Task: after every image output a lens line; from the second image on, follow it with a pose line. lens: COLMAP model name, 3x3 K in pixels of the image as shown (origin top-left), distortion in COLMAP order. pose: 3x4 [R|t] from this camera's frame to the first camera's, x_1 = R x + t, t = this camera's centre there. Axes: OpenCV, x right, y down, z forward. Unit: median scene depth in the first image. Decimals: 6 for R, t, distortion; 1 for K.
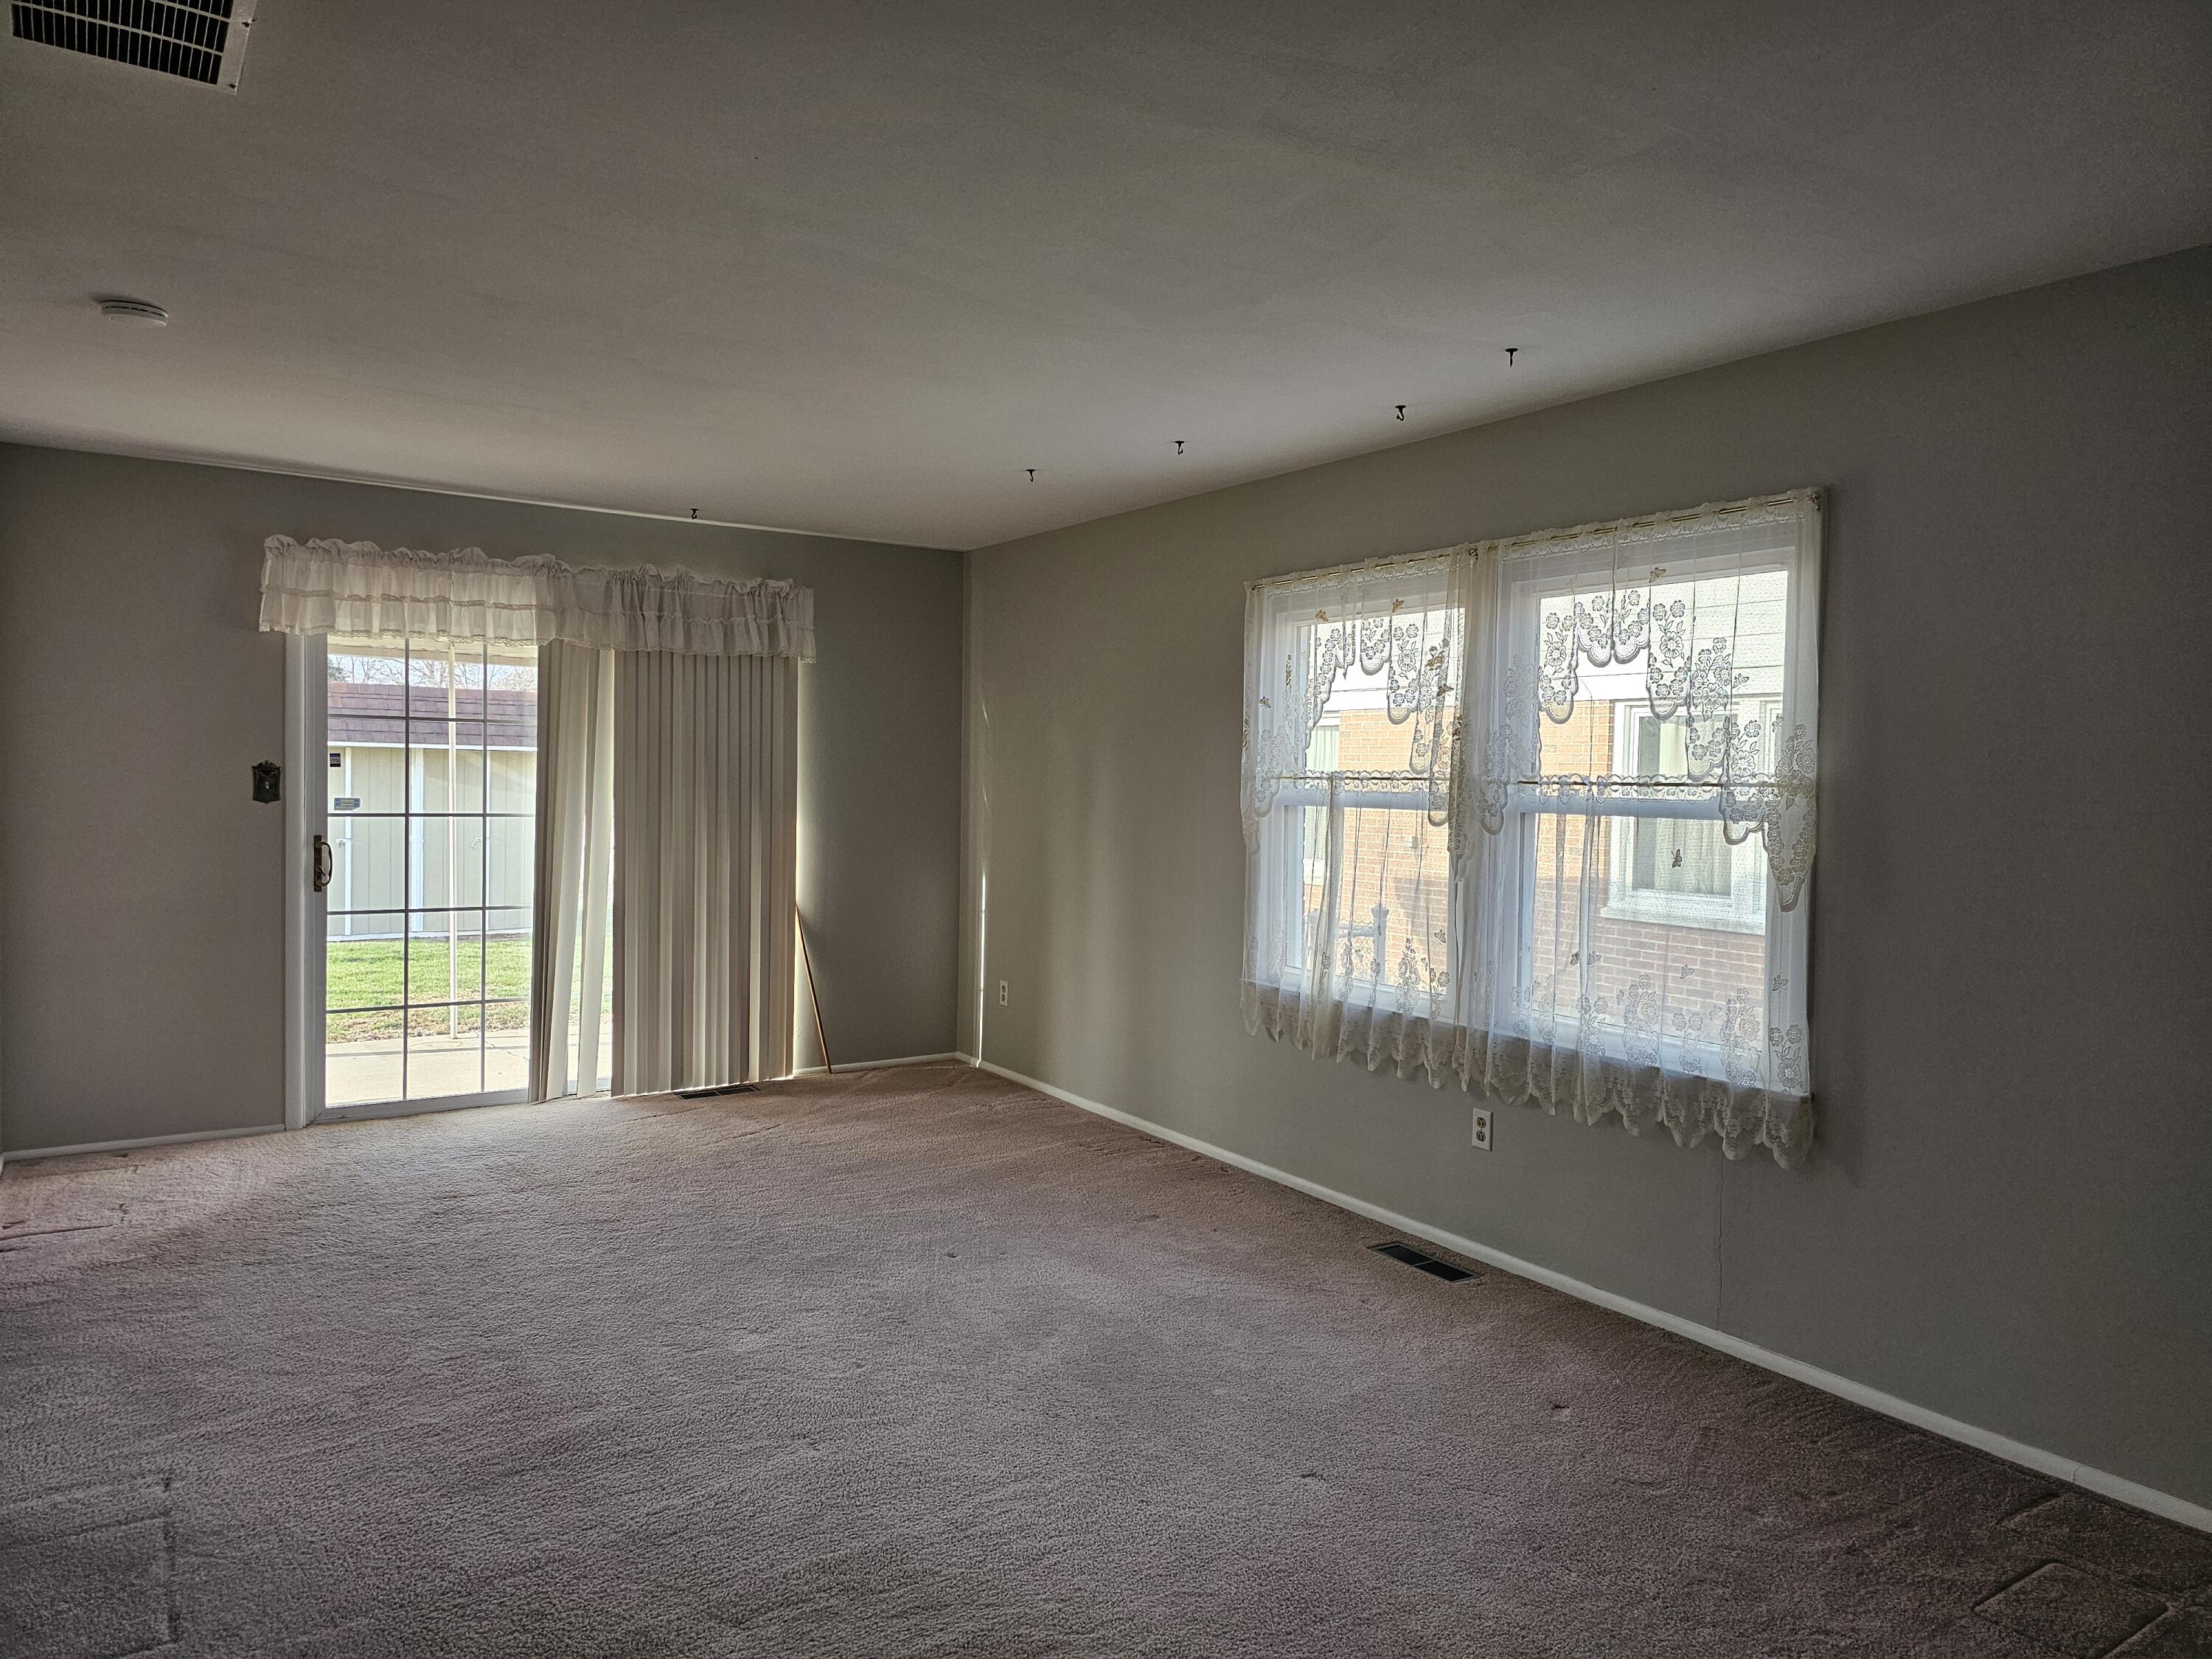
lens RADIAL K [[1476.9, 0, 1109.7], [0, 1476.9, 819.6], [0, 0, 1]] dist [0.019085, -0.009449]
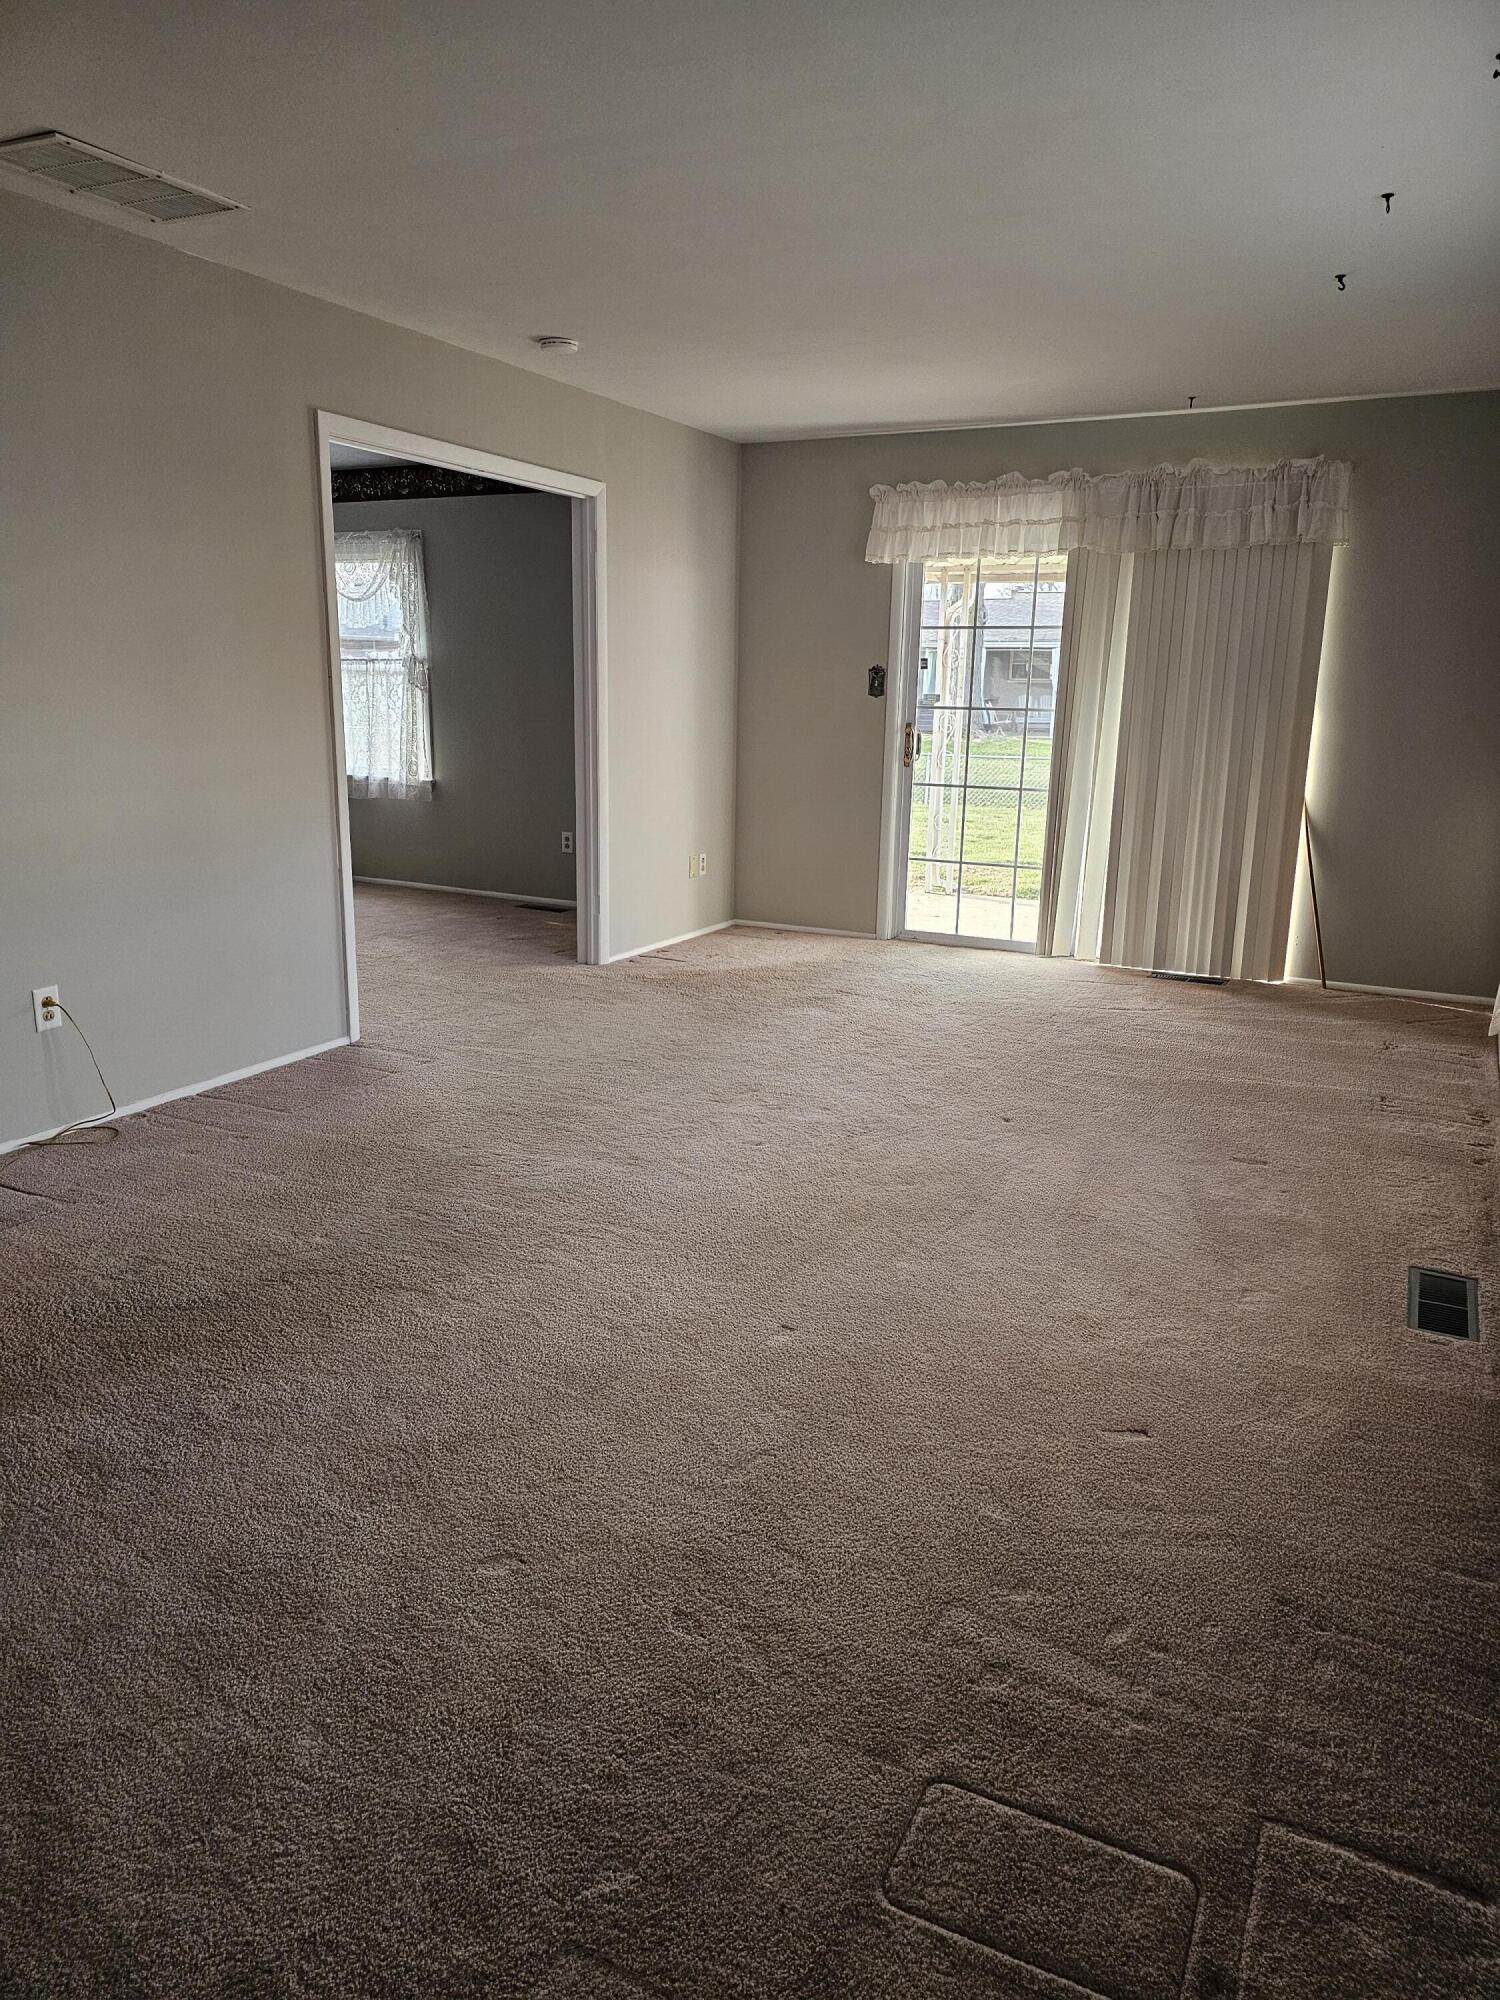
lens RADIAL K [[1335.4, 0, 752.2], [0, 1335.4, 1011.6], [0, 0, 1]] dist [0.019085, -0.009449]
pose [[0.480920, 0.198036, -0.854106, 0.450473], [-0.034006, 0.977637, 0.207530, 0.018981], [0.876105, -0.070760, 0.476900, 0.286811]]
